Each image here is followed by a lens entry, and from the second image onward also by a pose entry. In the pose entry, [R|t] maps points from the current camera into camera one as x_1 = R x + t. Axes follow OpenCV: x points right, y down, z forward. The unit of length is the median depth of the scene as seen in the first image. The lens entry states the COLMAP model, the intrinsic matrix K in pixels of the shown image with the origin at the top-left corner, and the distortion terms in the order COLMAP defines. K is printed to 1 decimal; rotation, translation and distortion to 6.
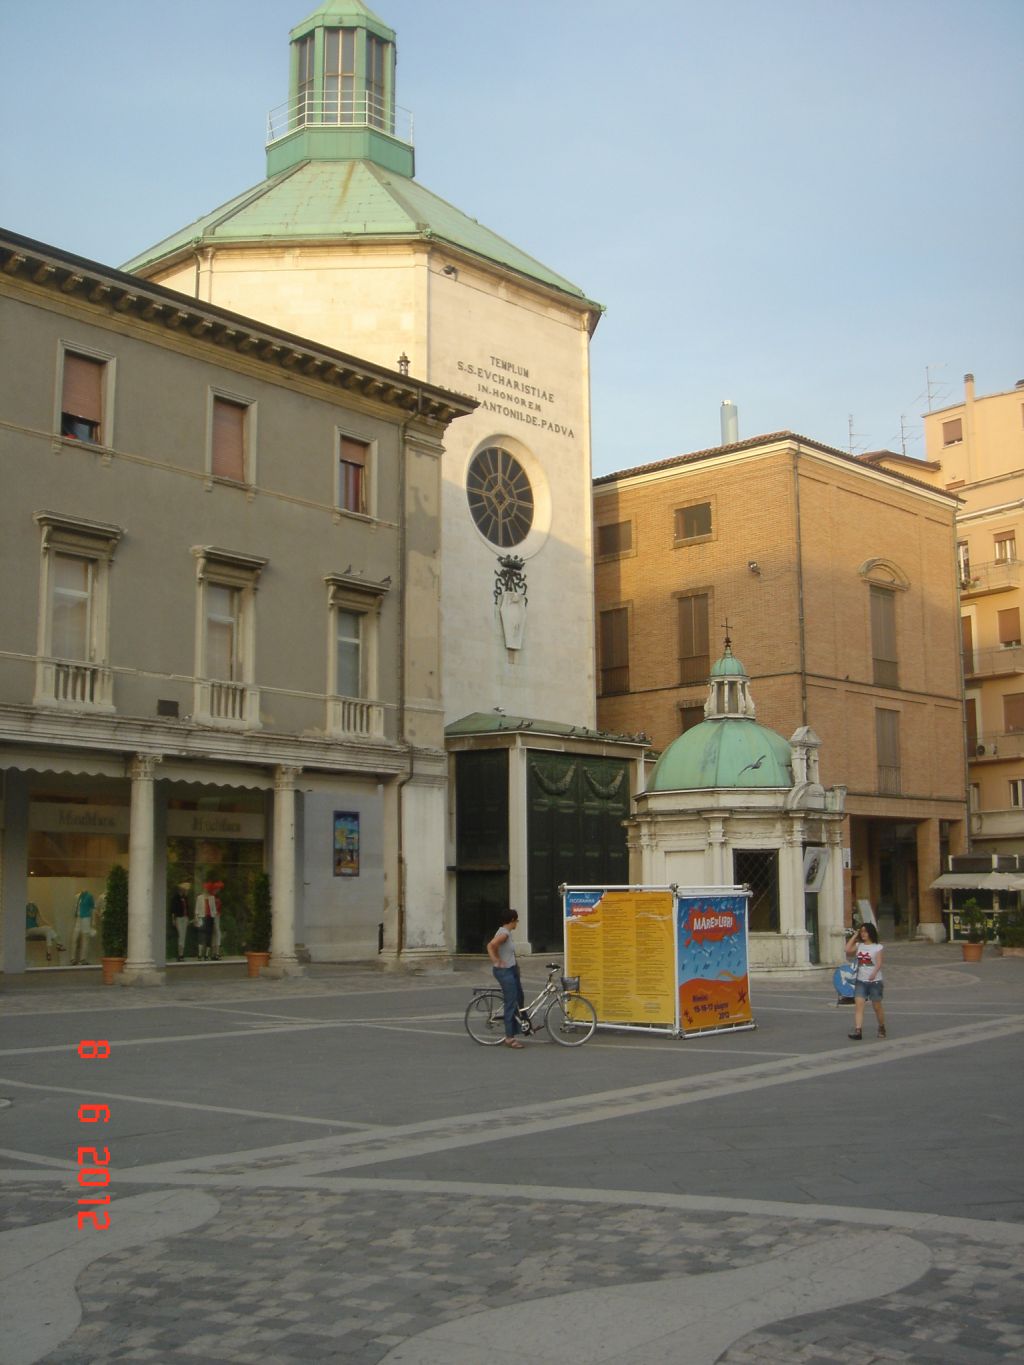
lens RADIAL K [[1599.5, 0, 512.0], [0, 1599.5, 682.5], [0, 0, 1]] dist [-0.105342, -0.026521]
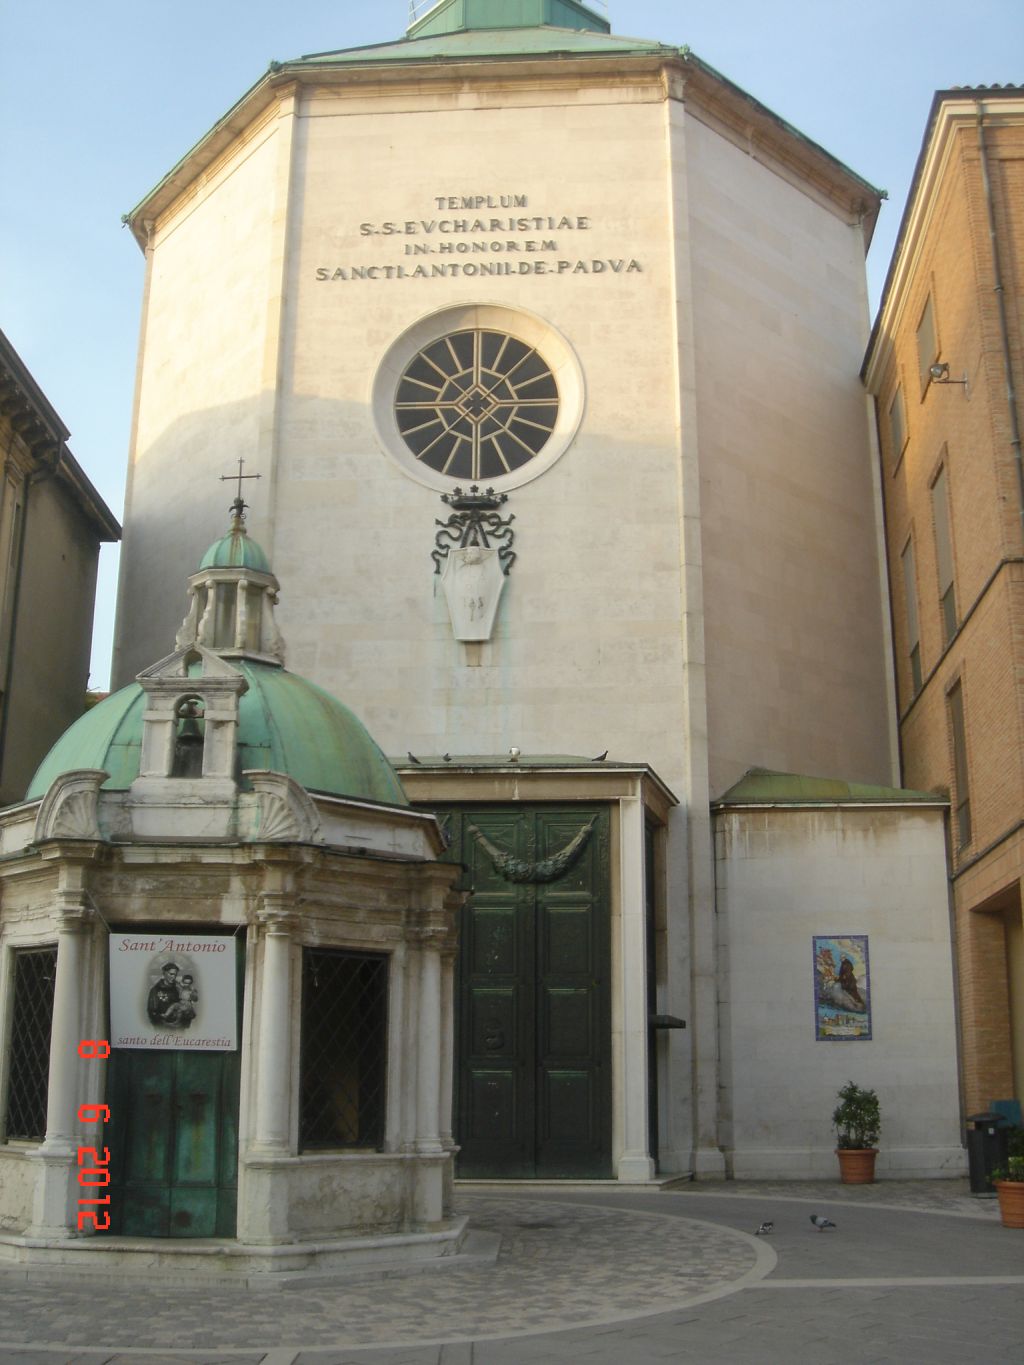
lens RADIAL K [[1568.4, 0, 512.0], [0, 1568.4, 682.5], [0, 0, 1]] dist [-0.198061, 0.402513]
pose [[0.616036, -0.196869, -0.762720, 0.421264], [0.097329, 0.979870, -0.174307, 0.090056], [0.781682, 0.033144, 0.622796, 0.629807]]
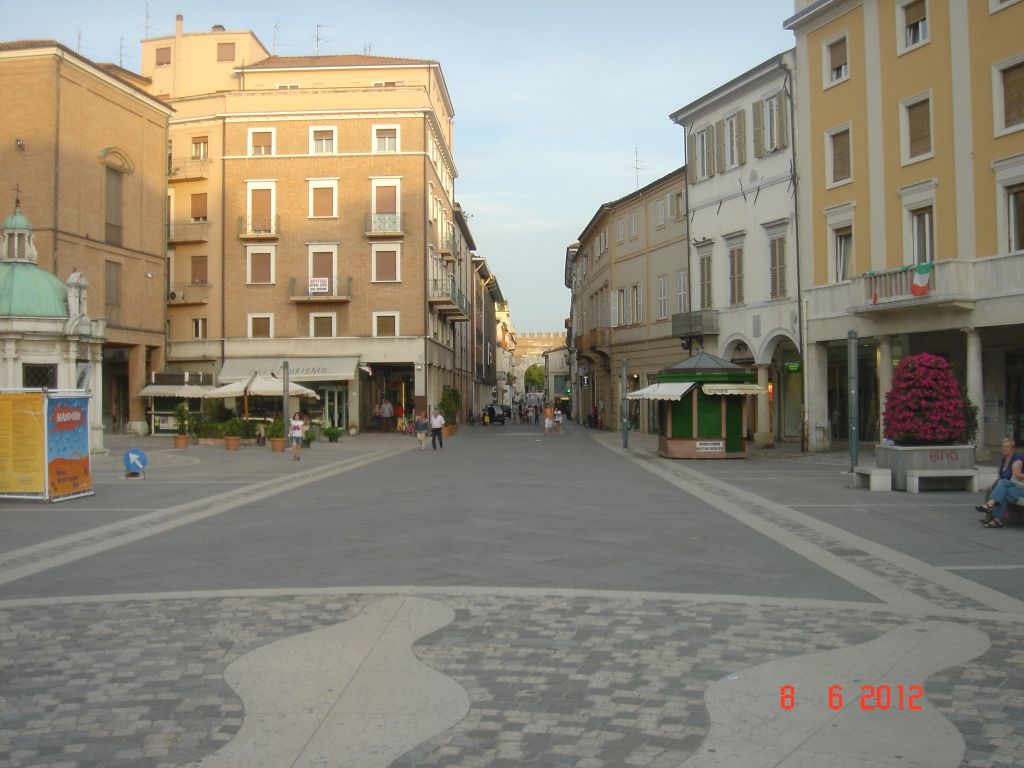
lens RADIAL K [[1199.9, 0, 512.0], [0, 1199.9, 384.0], [0, 0, 1]] dist [-0.105342, -0.026521]
pose [[0.818396, 0.009939, 0.574569, -0.064618], [-0.077192, 0.992690, 0.092777, 0.000985], [-0.569447, -0.120281, 0.813181, -0.008628]]
